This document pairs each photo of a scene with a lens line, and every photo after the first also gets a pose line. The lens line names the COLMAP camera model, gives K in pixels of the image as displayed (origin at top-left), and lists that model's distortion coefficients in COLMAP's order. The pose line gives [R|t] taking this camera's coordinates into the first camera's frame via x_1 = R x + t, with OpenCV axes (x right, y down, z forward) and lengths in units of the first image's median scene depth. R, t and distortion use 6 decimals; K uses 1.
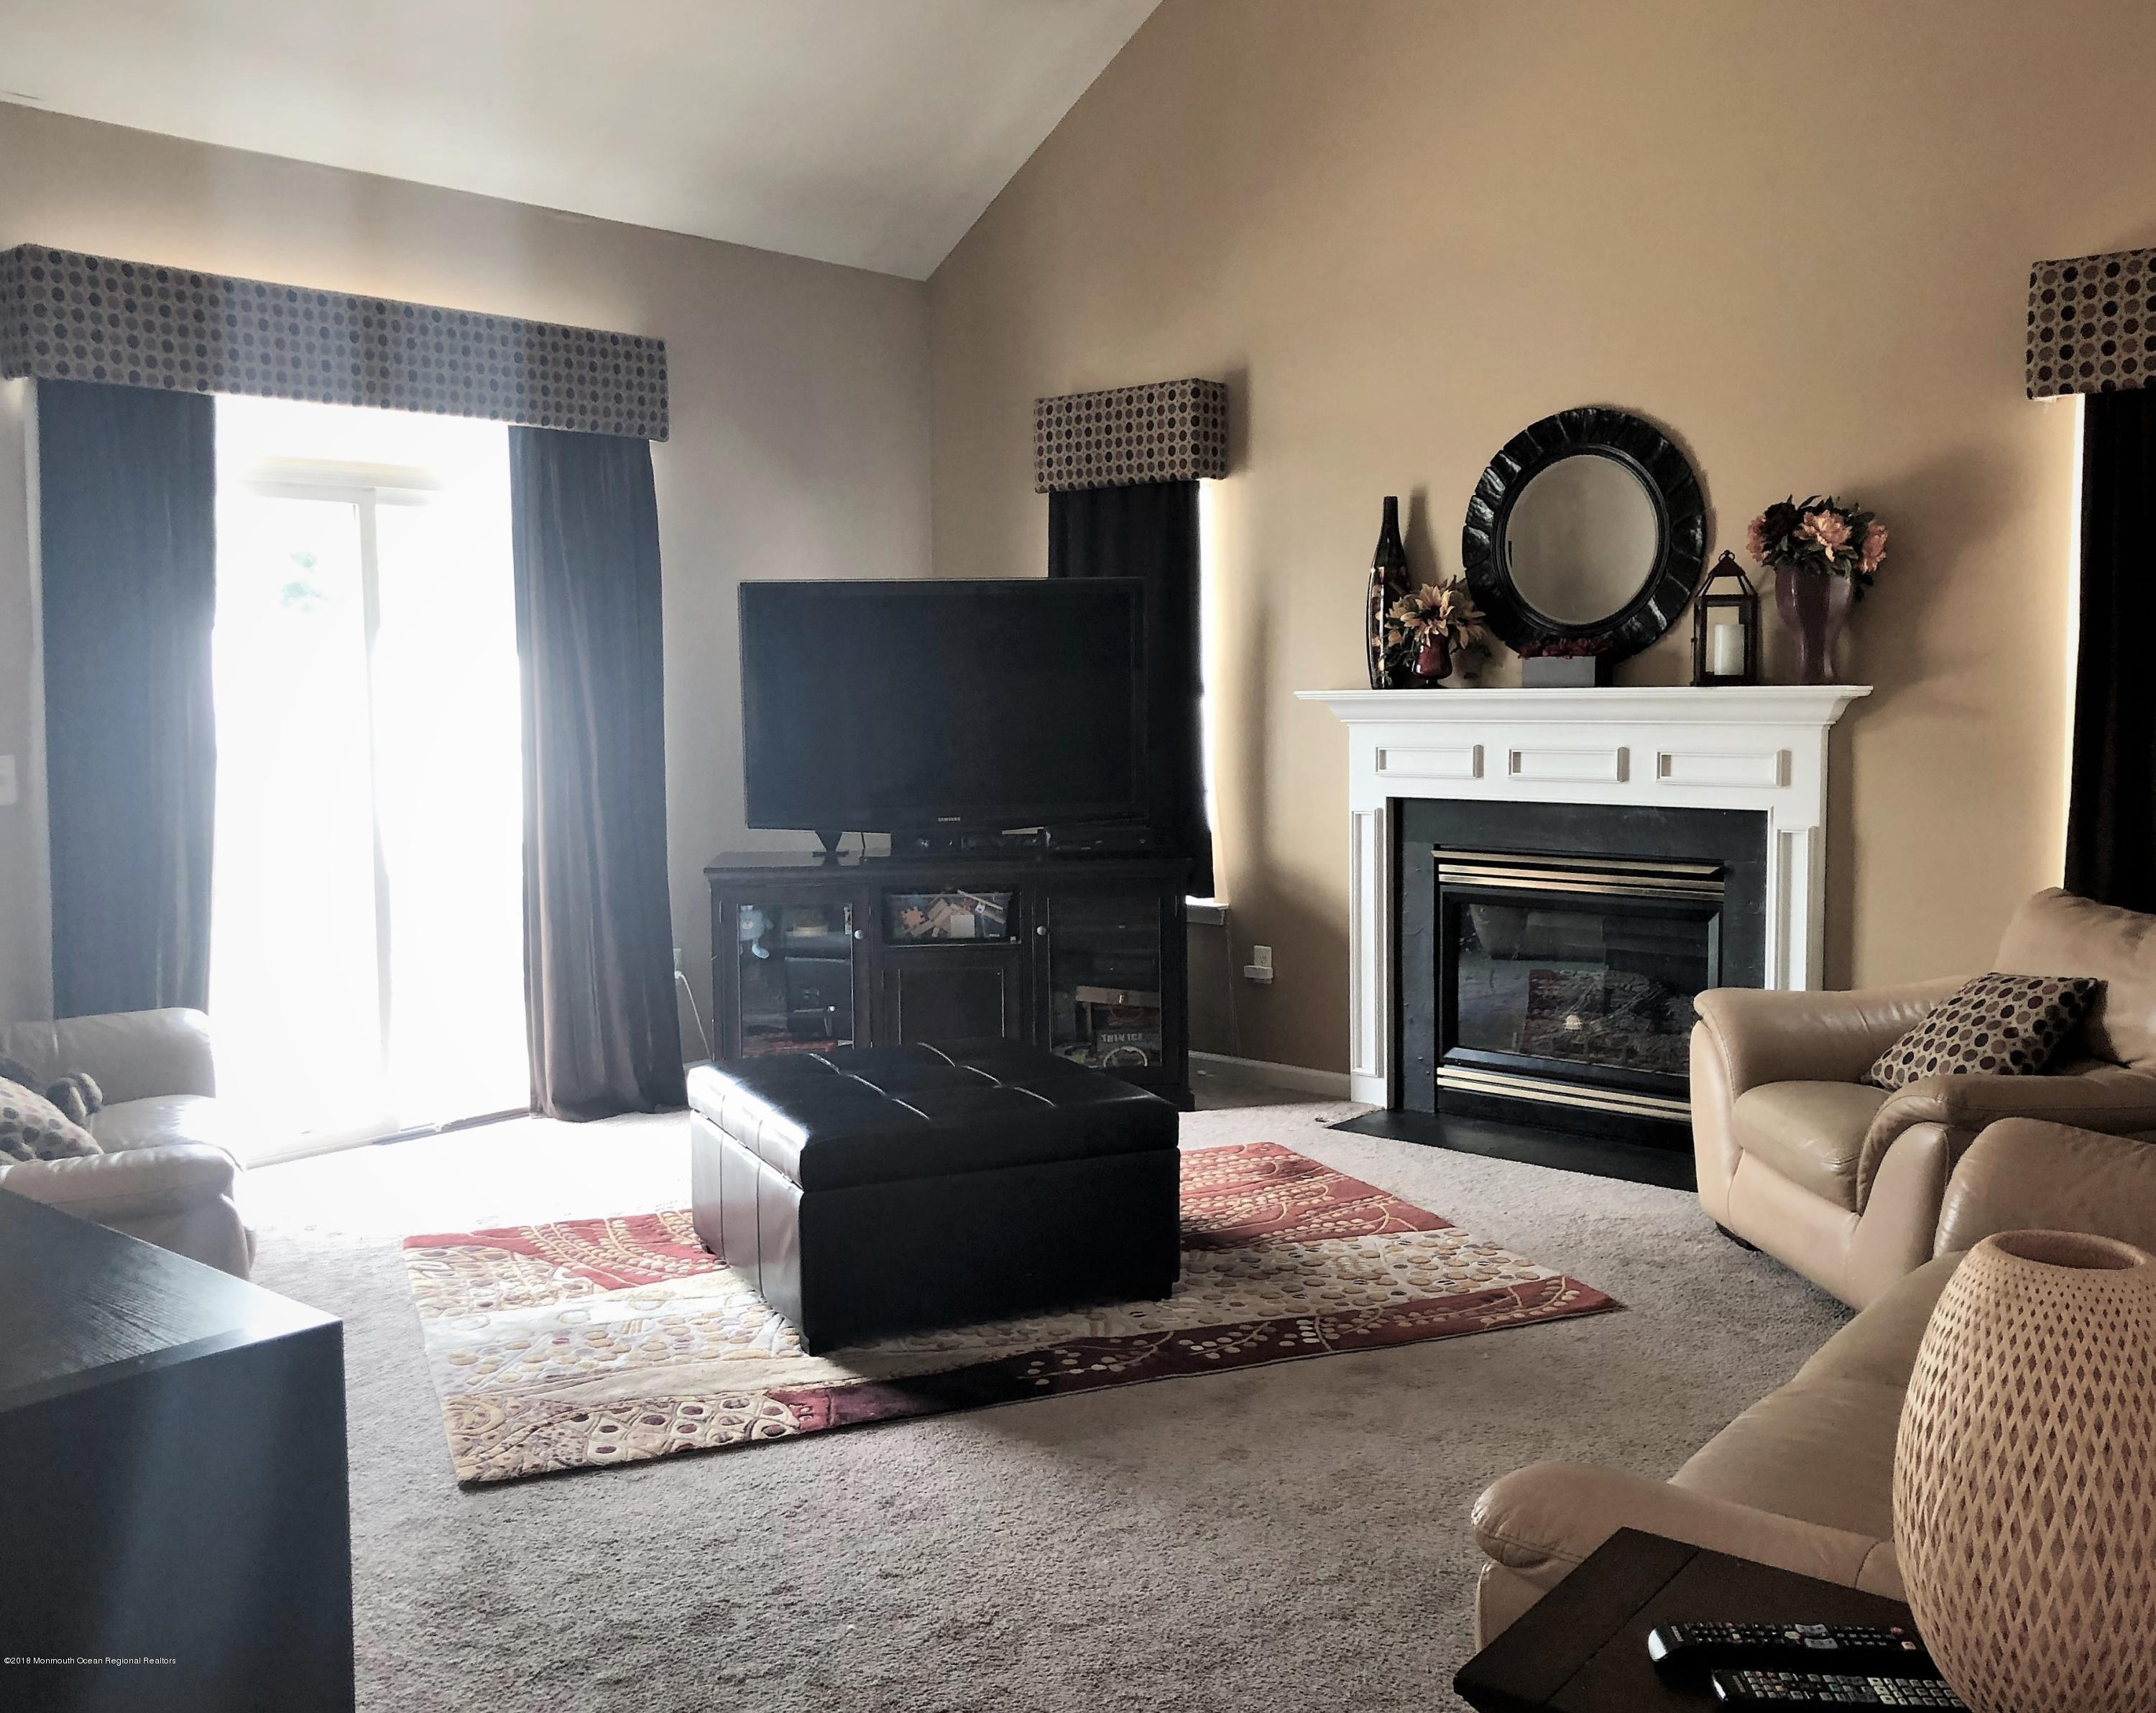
lens RADIAL K [[1993.3, 0, 1030.8], [0, 1993.3, 832.1], [0, 0, 1]] dist [0.033137, 0.000000]
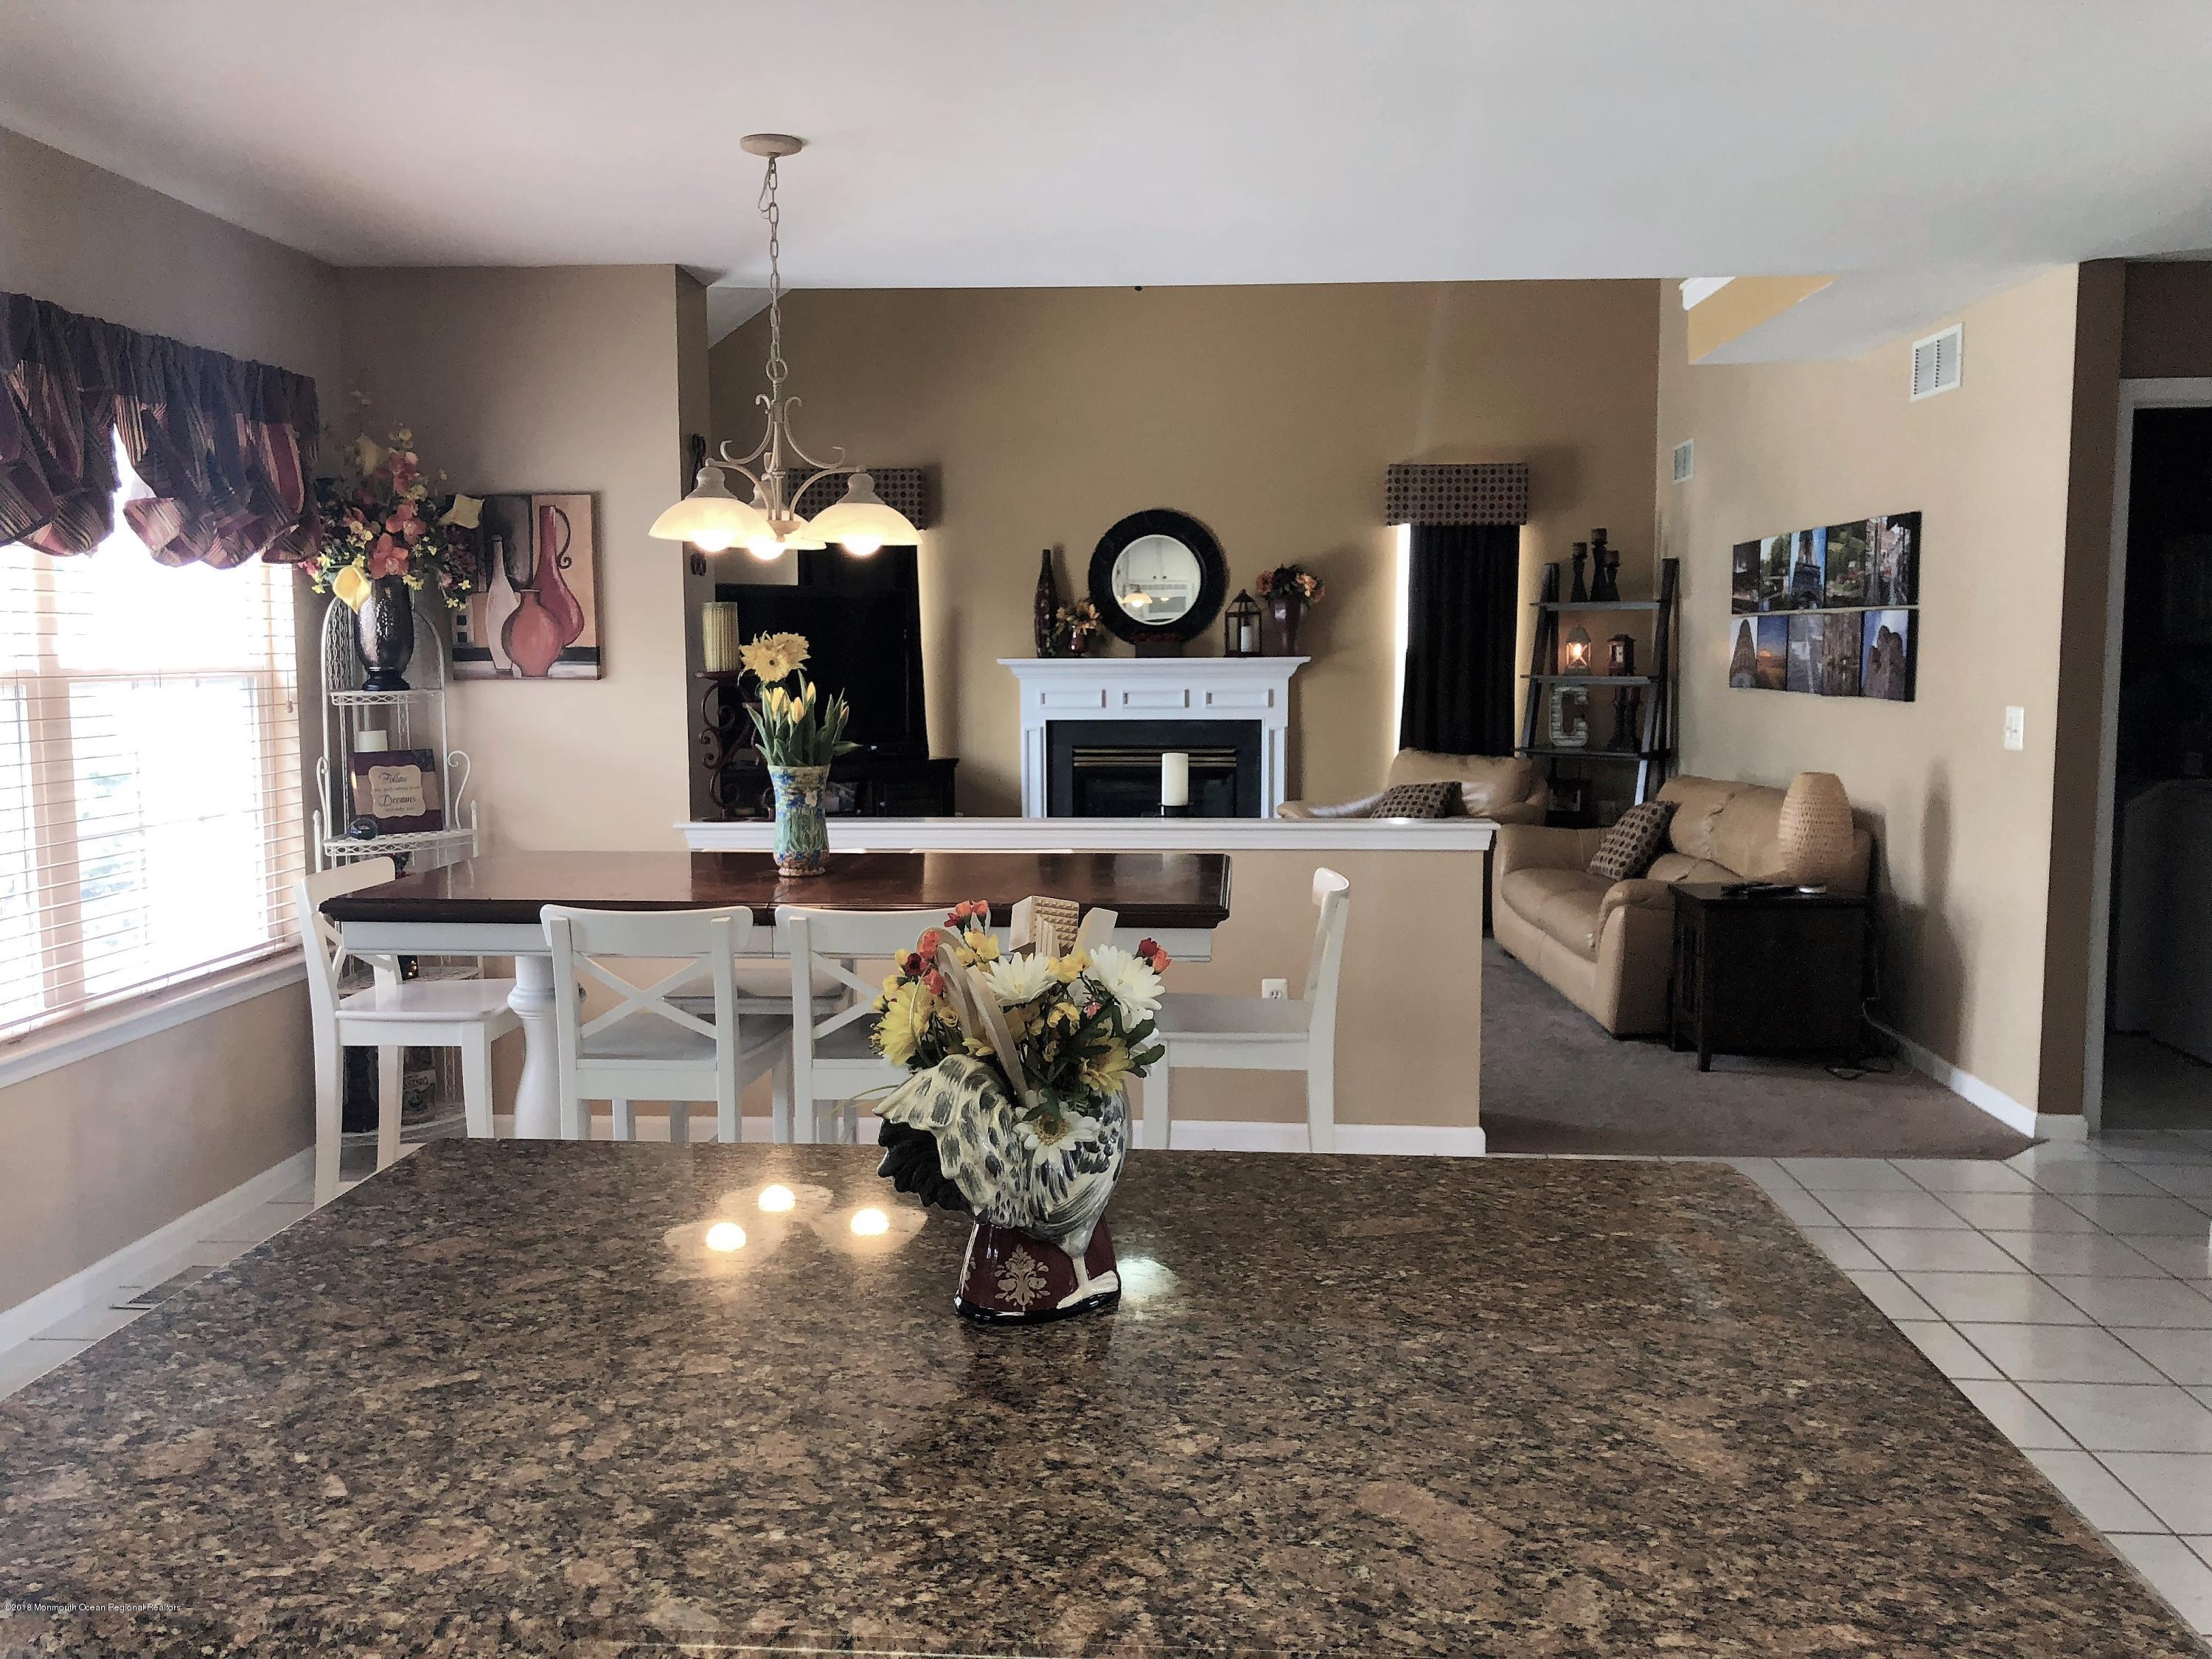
lens RADIAL K [[1810.7, 0, 1098.7], [0, 1810.7, 835.3], [0, 0, 1]] dist [0.045882, -0.058927]
pose [[0.792399, -0.050709, 0.607892, -0.855551], [0.041590, 0.998711, 0.029098, 0.044377], [-0.608584, 0.002225, 0.793486, -0.330537]]
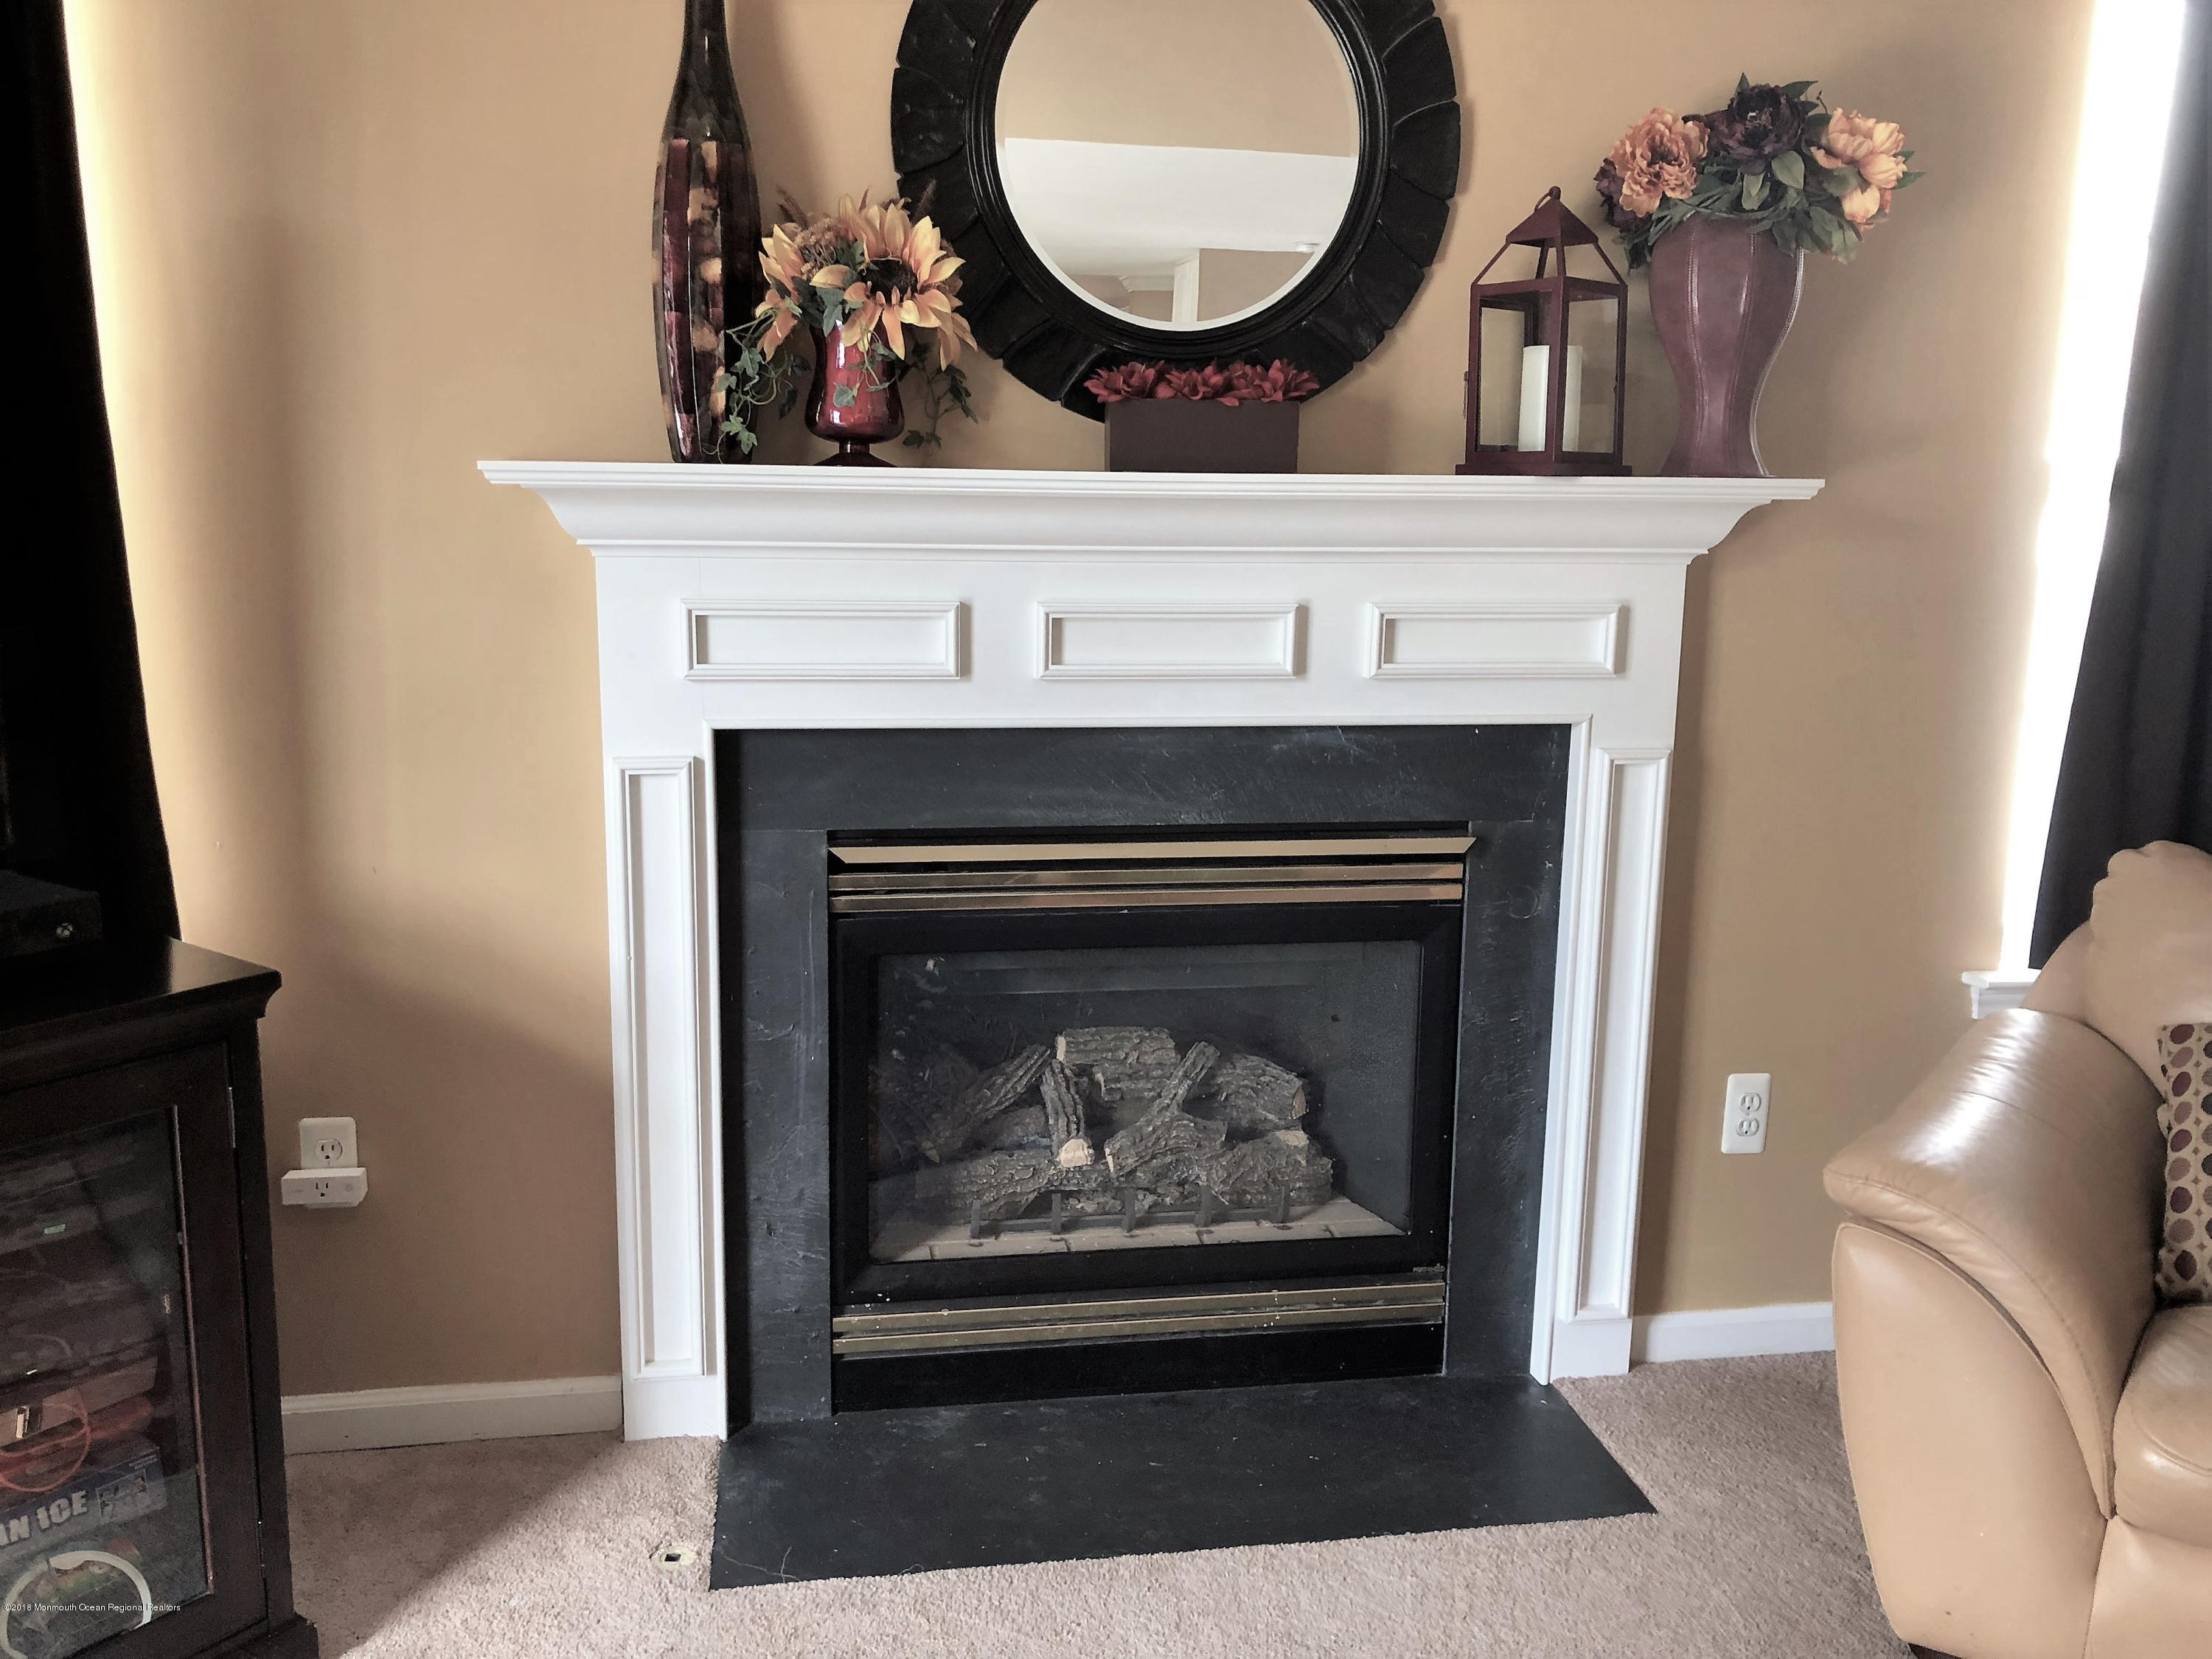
lens RADIAL K [[1810.7, 0, 1105.6], [0, 1810.7, 823.6], [0, 0, 1]] dist [0.045882, -0.058927]
pose [[0.616521, -0.125017, 0.777349, -0.073052], [0.037712, 0.990869, 0.129447, -0.049568], [-0.786434, -0.050492, 0.615607, 0.795173]]
